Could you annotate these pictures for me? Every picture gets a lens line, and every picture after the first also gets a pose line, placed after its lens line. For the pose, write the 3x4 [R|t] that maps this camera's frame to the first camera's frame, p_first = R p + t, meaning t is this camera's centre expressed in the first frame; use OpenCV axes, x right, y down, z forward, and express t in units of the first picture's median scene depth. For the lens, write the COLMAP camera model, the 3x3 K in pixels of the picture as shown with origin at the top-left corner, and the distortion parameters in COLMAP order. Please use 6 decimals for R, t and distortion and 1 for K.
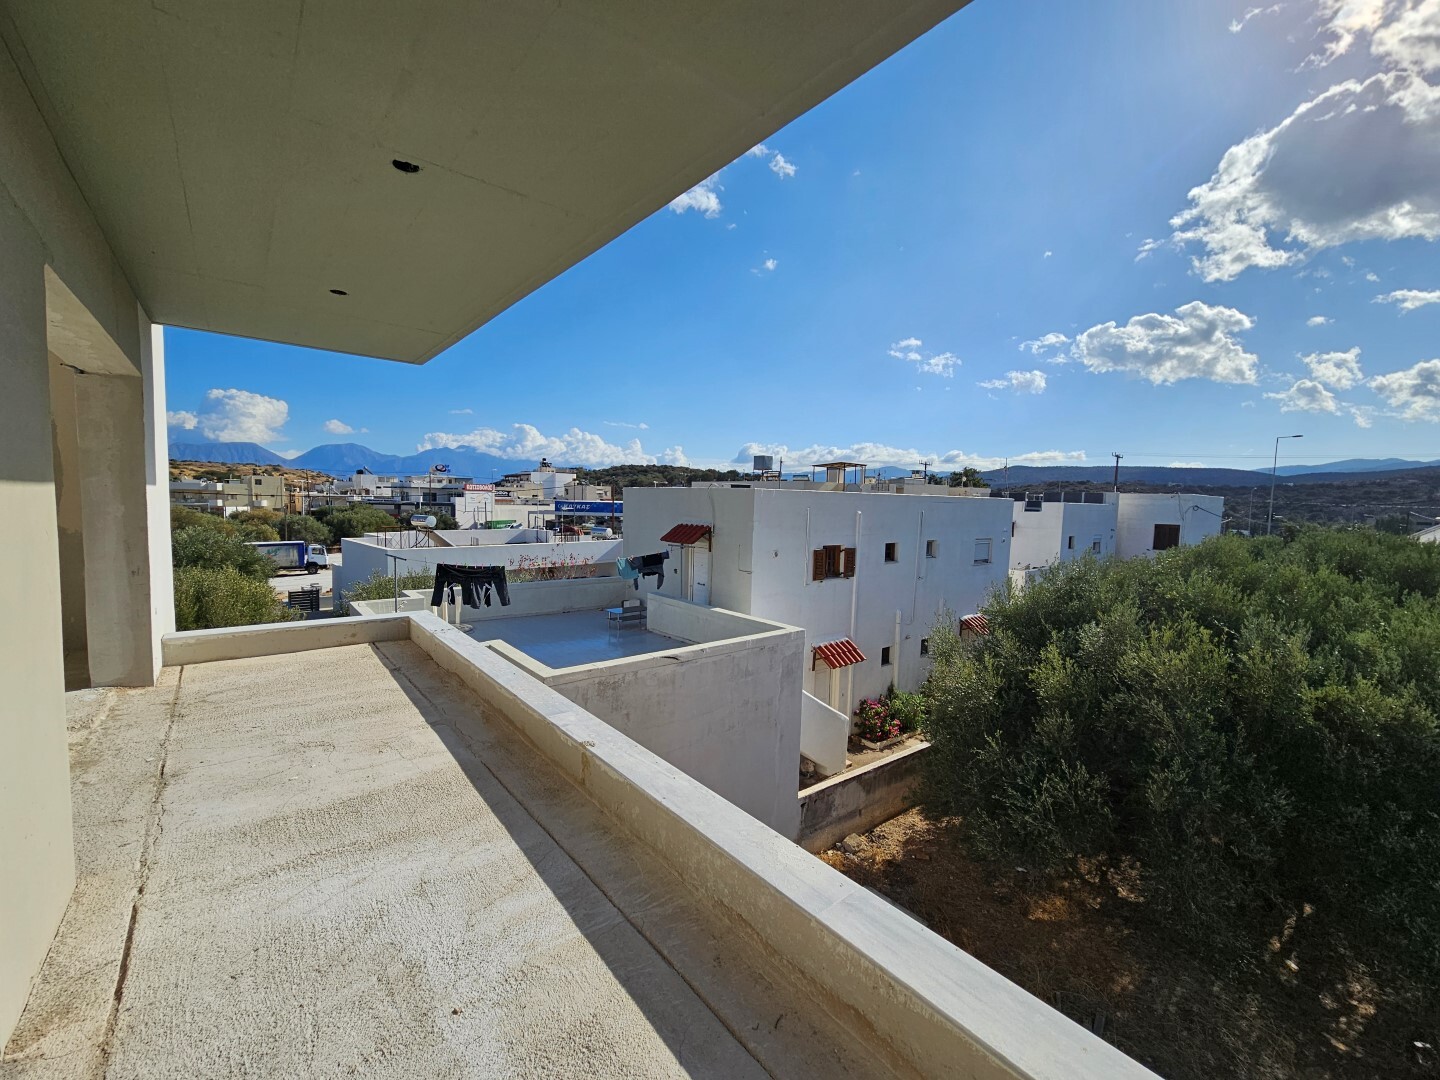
lens RADIAL K [[585.3, 0, 712.9], [0, 585.3, 541.3], [0, 0, 1]] dist [0.000991, 0.000962]
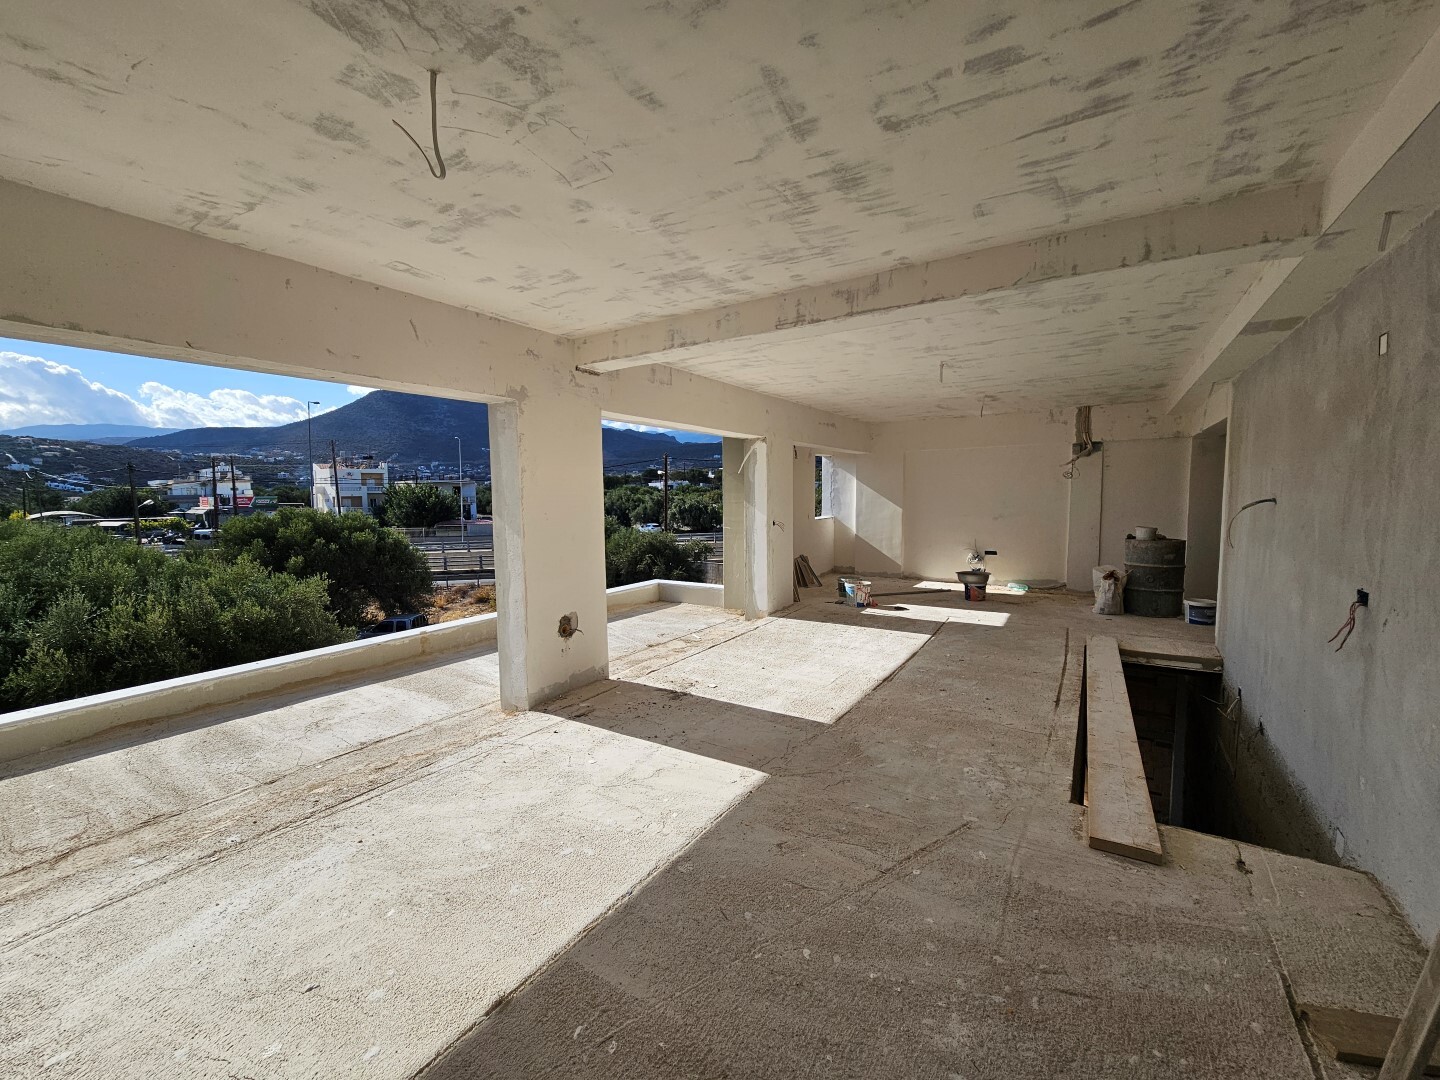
lens RADIAL K [[585.3, 0, 712.9], [0, 585.3, 541.3], [0, 0, 1]] dist [0.000991, 0.000962]
pose [[-0.300911, -0.101586, 0.948226, -2.063751], [0.075037, 0.988705, 0.129735, -0.119870], [-0.950696, 0.110190, -0.289889, 0.547594]]
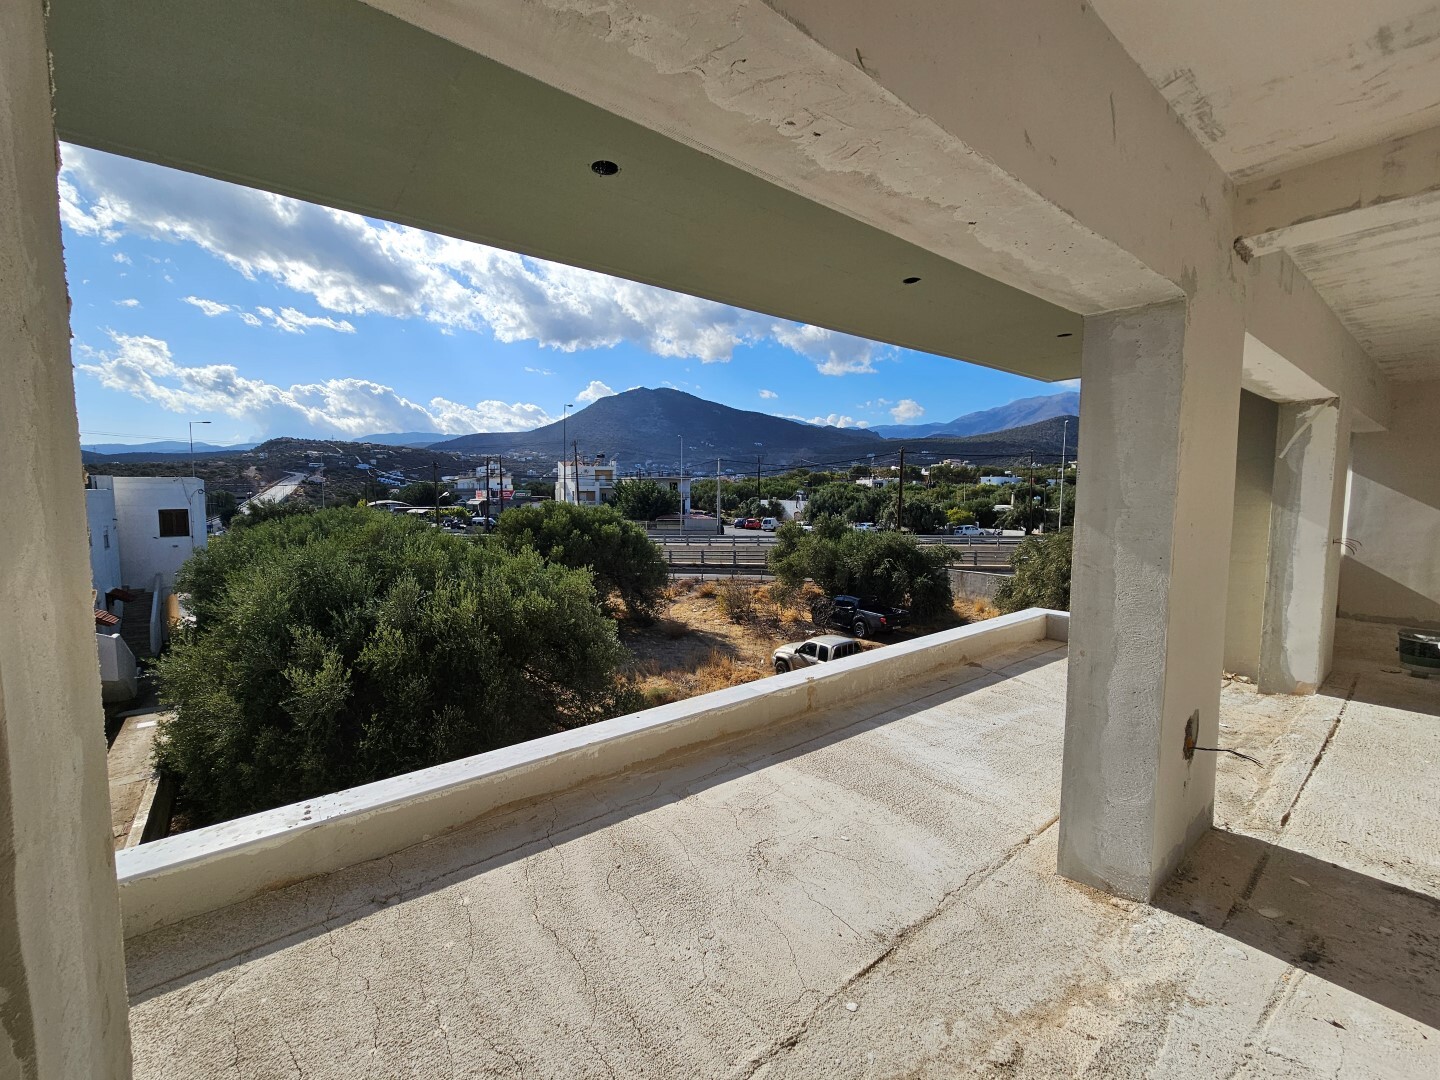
lens RADIAL K [[585.3, 0, 712.9], [0, 585.3, 541.3], [0, 0, 1]] dist [0.000991, 0.000962]
pose [[0.023572, -0.111195, 0.993519, -1.402503], [0.076641, 0.991072, 0.109103, -0.135482], [-0.996780, 0.073572, 0.031883, 1.031366]]
